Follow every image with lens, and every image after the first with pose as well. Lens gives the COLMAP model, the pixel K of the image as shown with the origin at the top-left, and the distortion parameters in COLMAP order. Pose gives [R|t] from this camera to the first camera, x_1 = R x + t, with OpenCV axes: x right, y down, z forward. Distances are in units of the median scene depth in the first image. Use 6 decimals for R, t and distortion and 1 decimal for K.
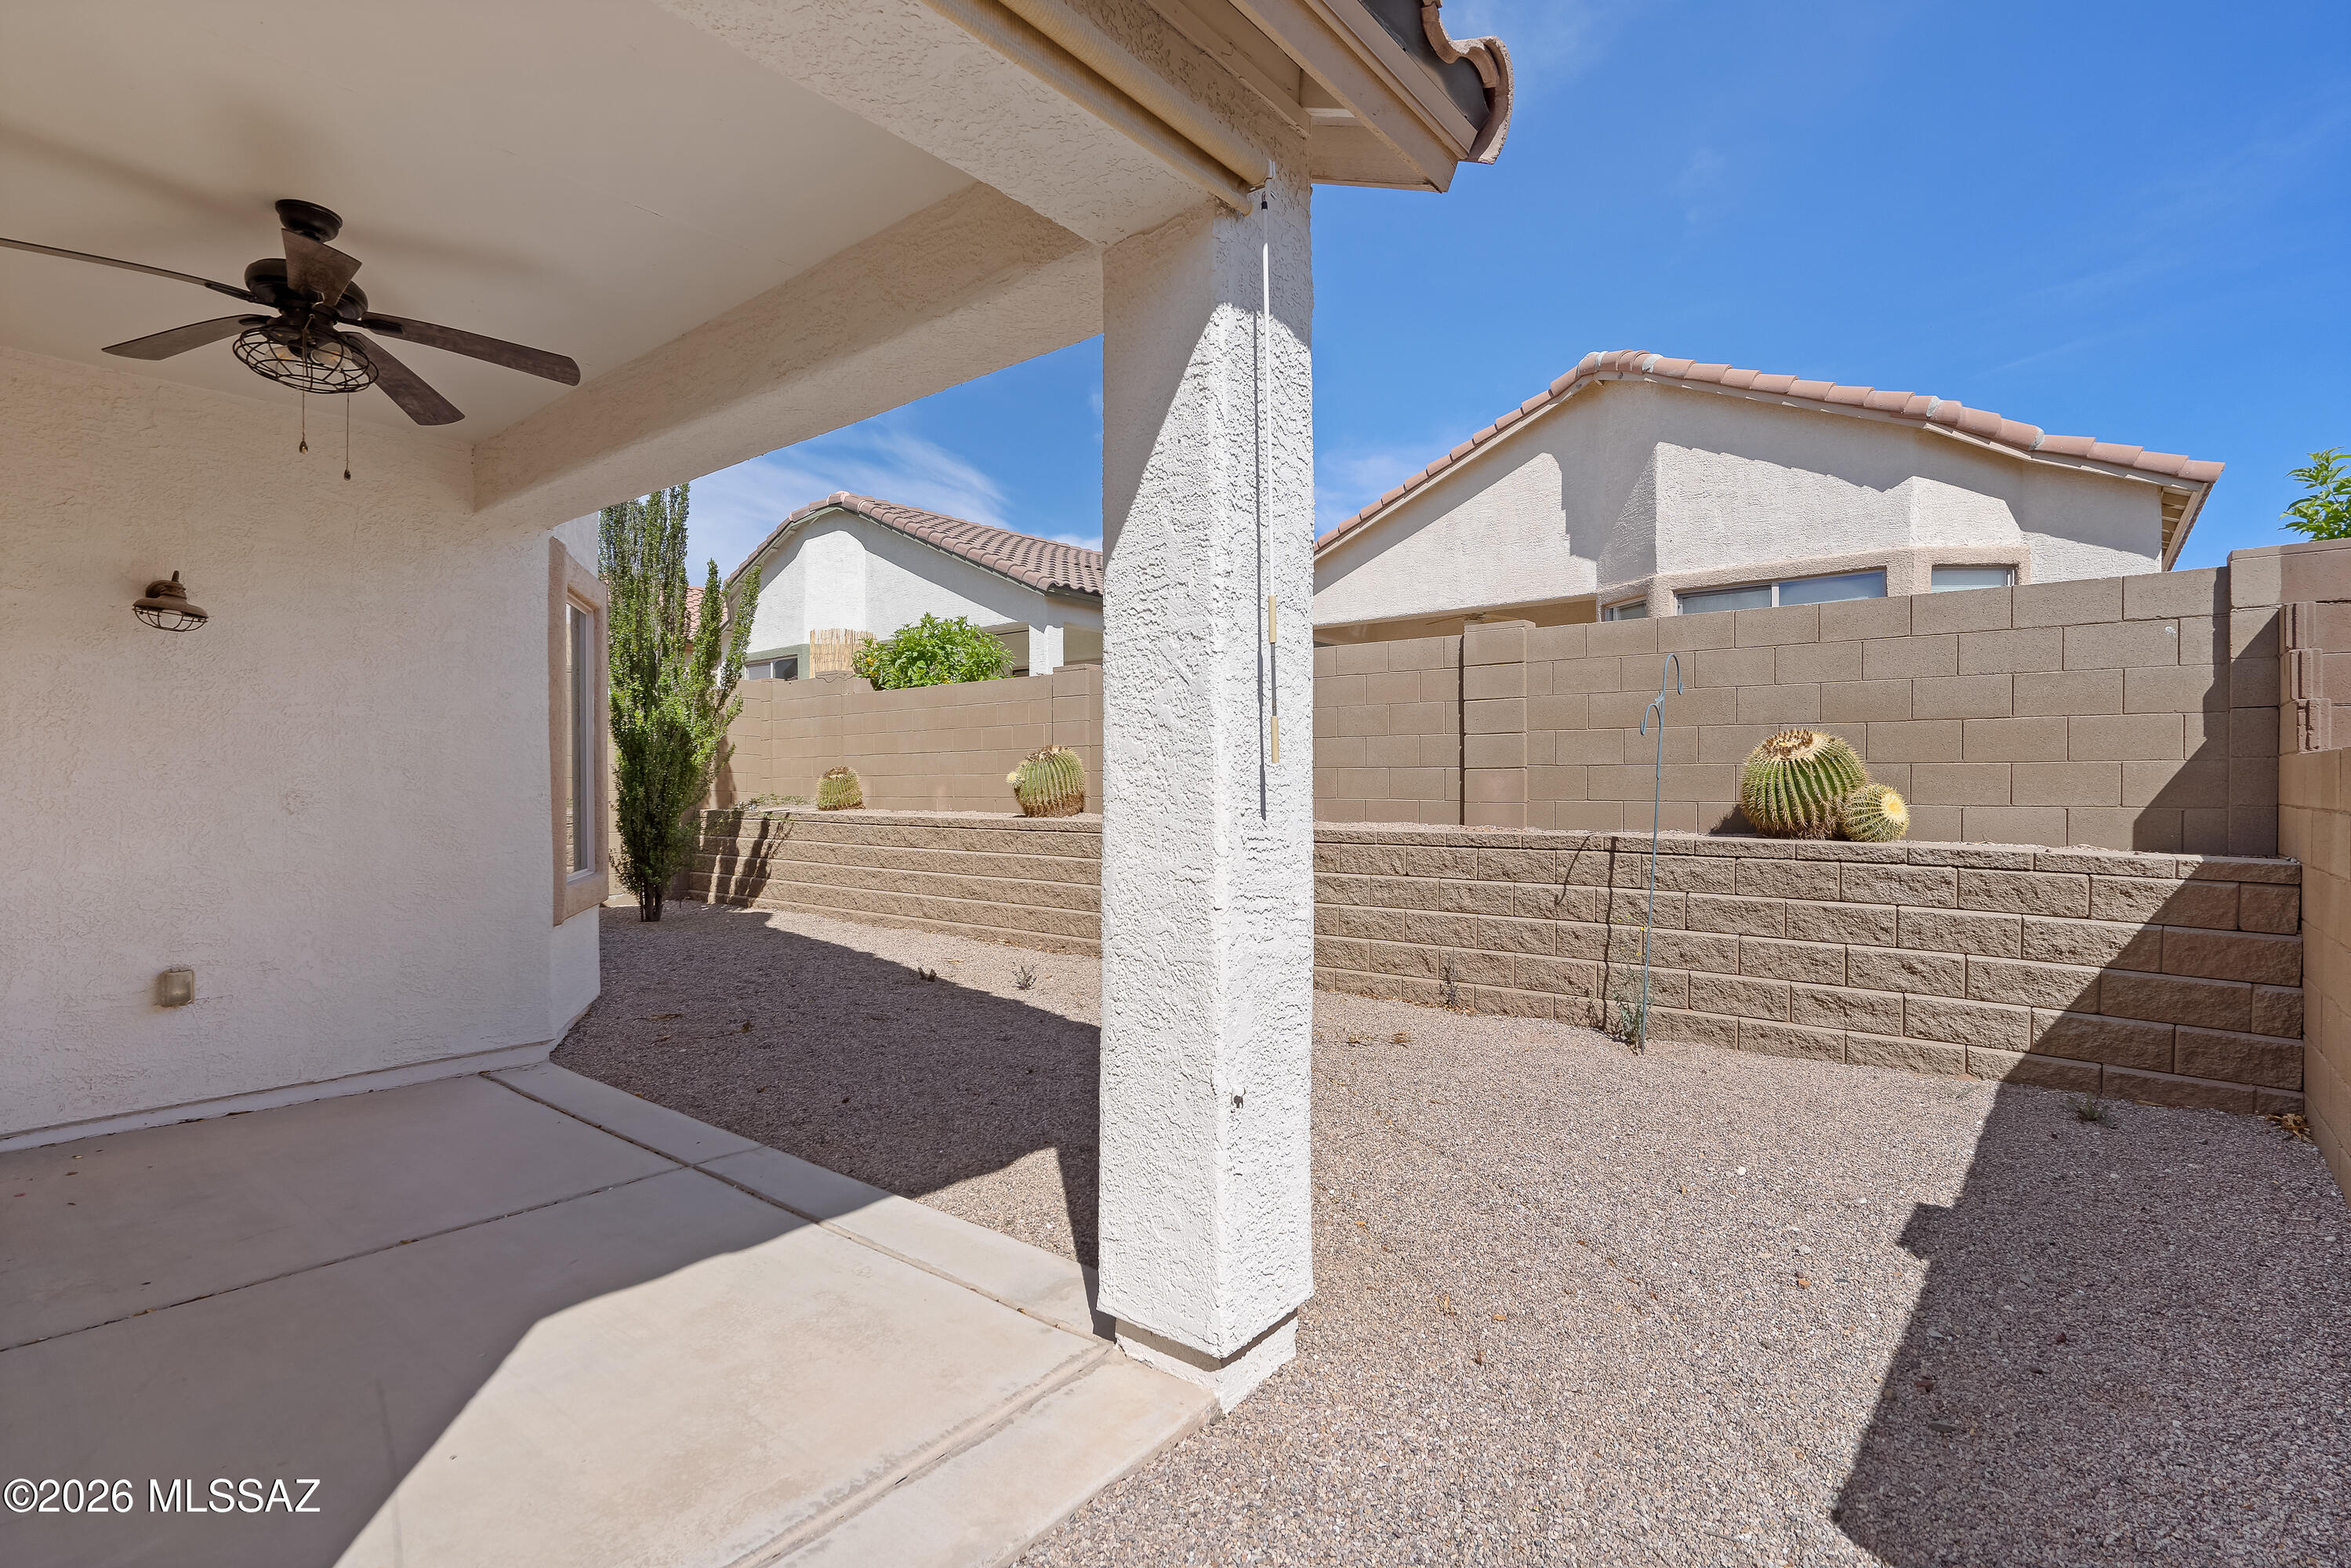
lens RADIAL K [[1101.7, 0, 1175.5], [0, 1101.7, 784.0], [0, 0, 1]] dist [0.000573, 0.000226]
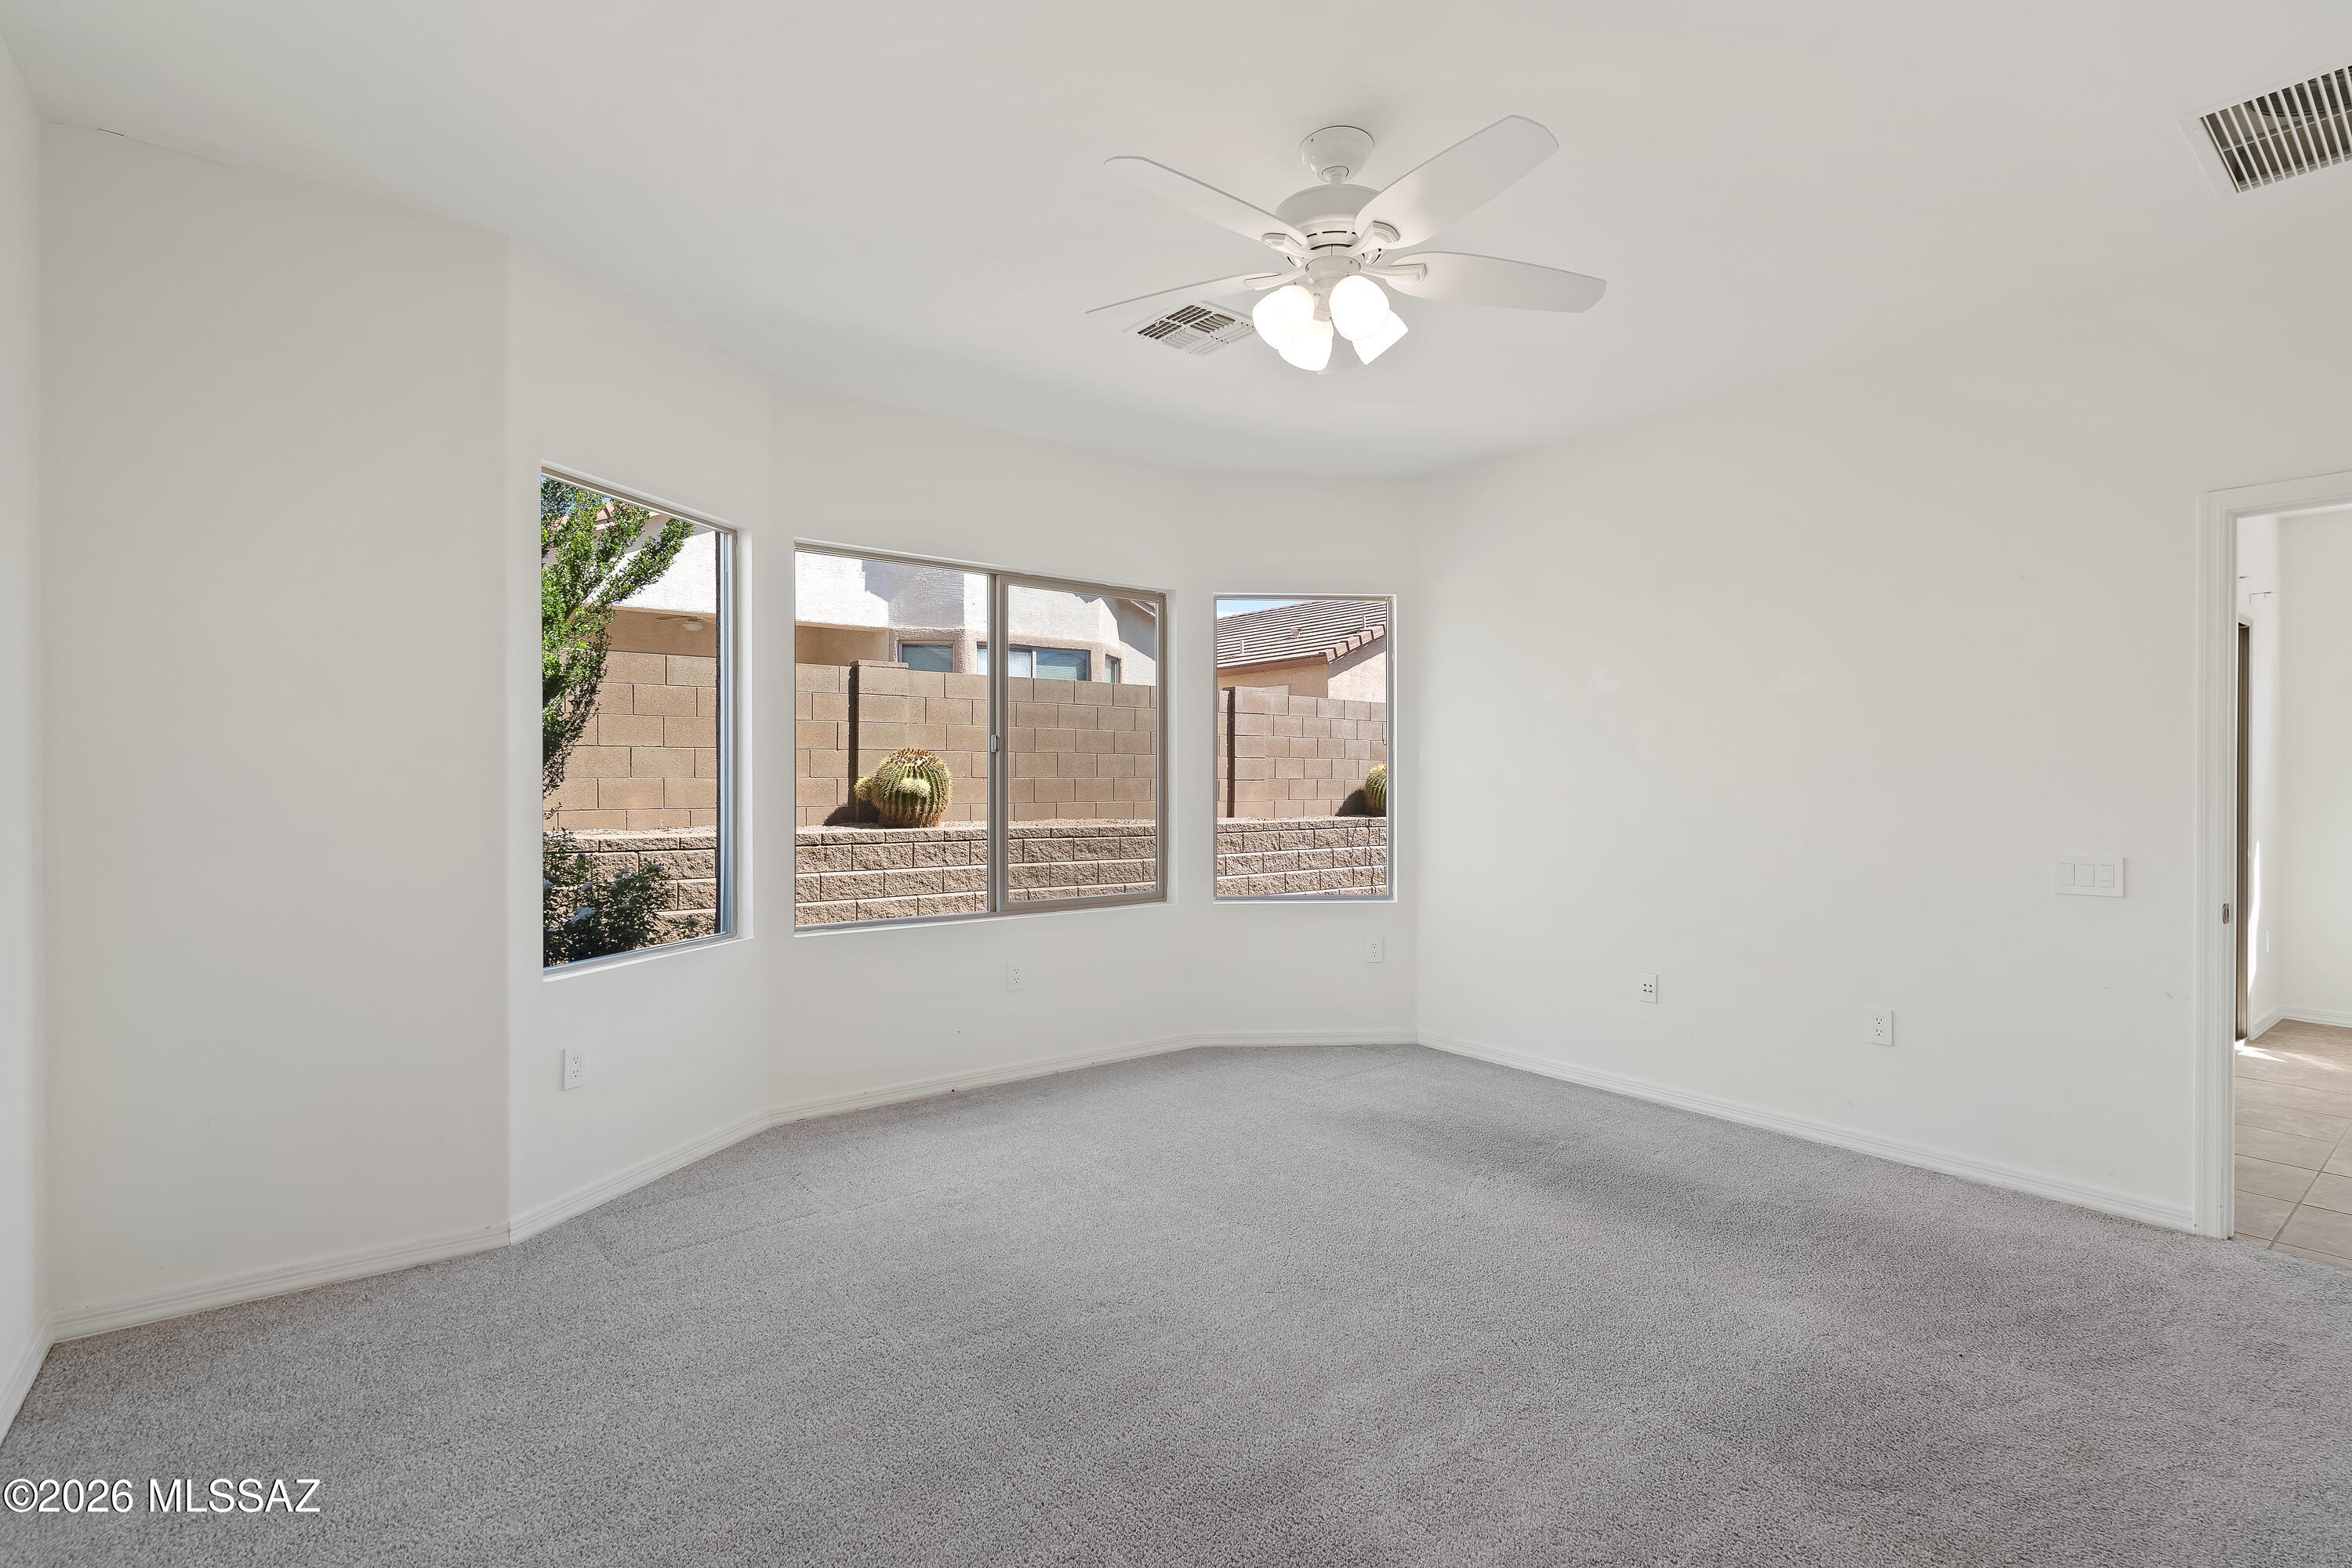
lens RADIAL K [[1102.1, 0, 1176.0], [0, 1102.1, 784.0], [0, 0, 1]] dist [0.000573, 0.000226]
pose [[0.211021, -0.000234, 0.977482, -1.408470], [-0.003536, 0.999993, 0.001002, -0.011234], [-0.977475, -0.003668, 0.211018, 0.862542]]
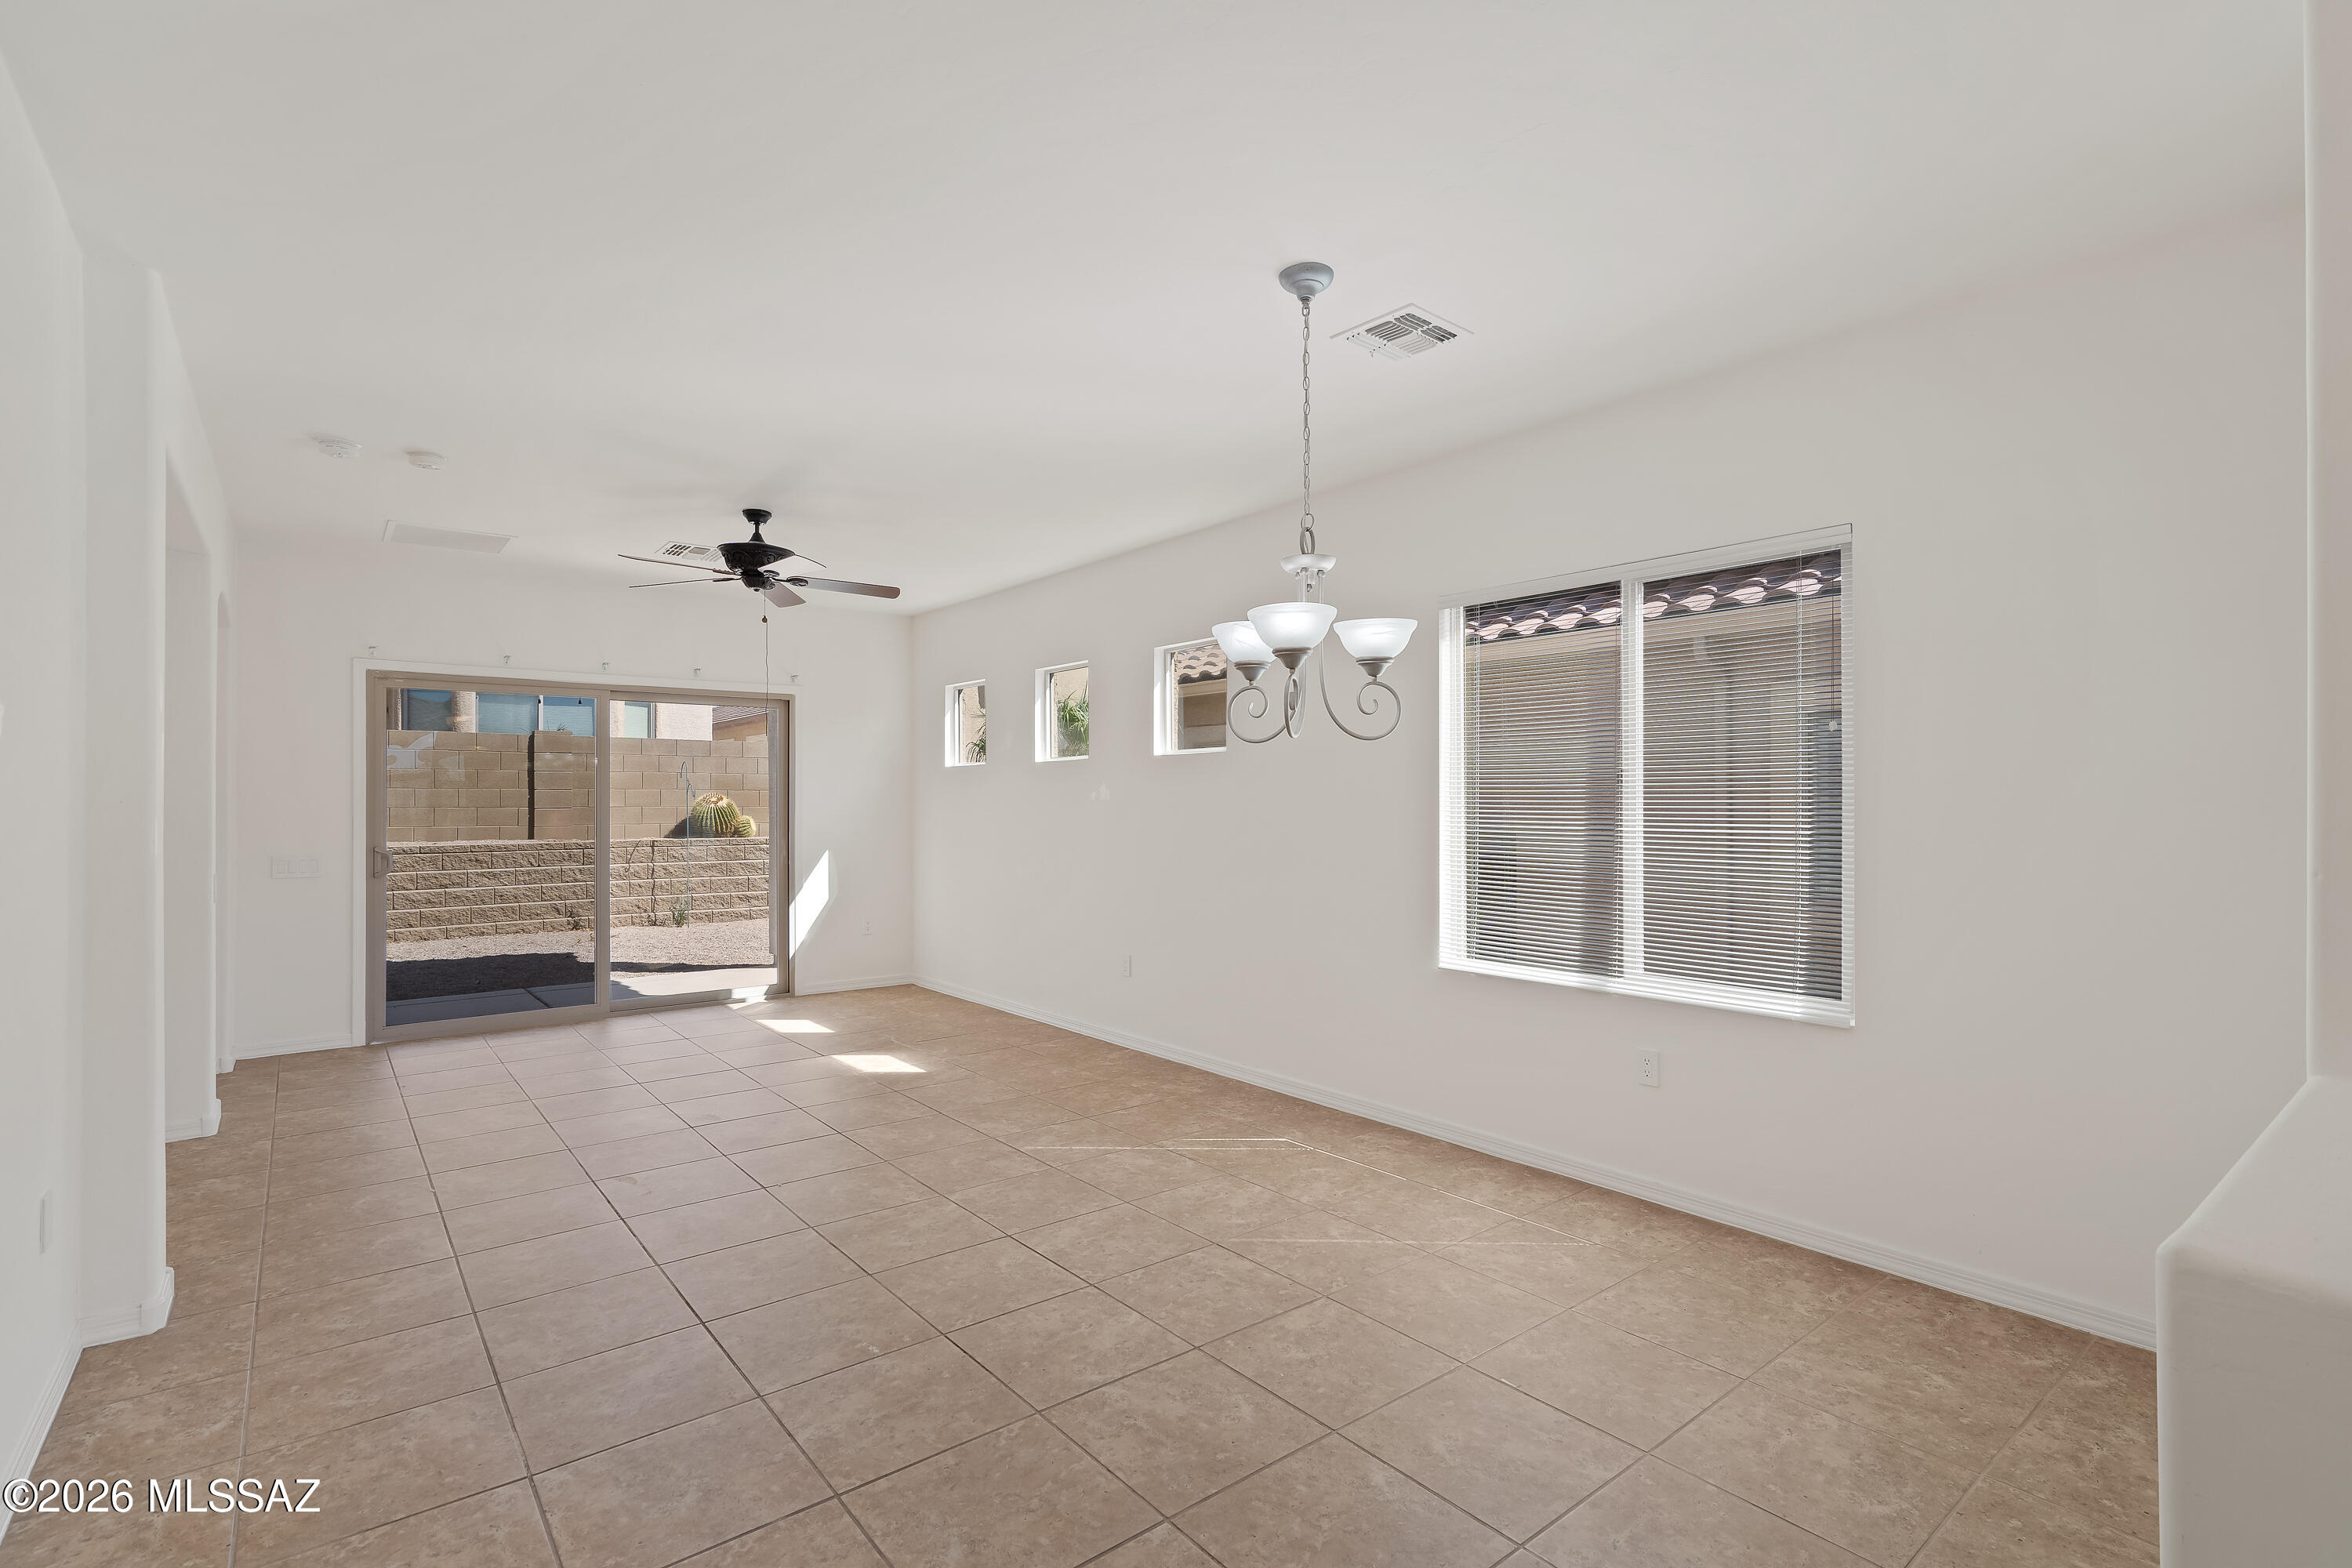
lens RADIAL K [[1086.9, 0, 1171.5], [0, 1086.9, 794.5], [0, 0, 1]] dist [0.000972, -0.000069]
pose [[0.217618, 0.003060, 0.976029, -1.434254], [-0.004095, 0.999989, -0.002222, -0.041287], [-0.976025, -0.003513, 0.217628, -0.474590]]
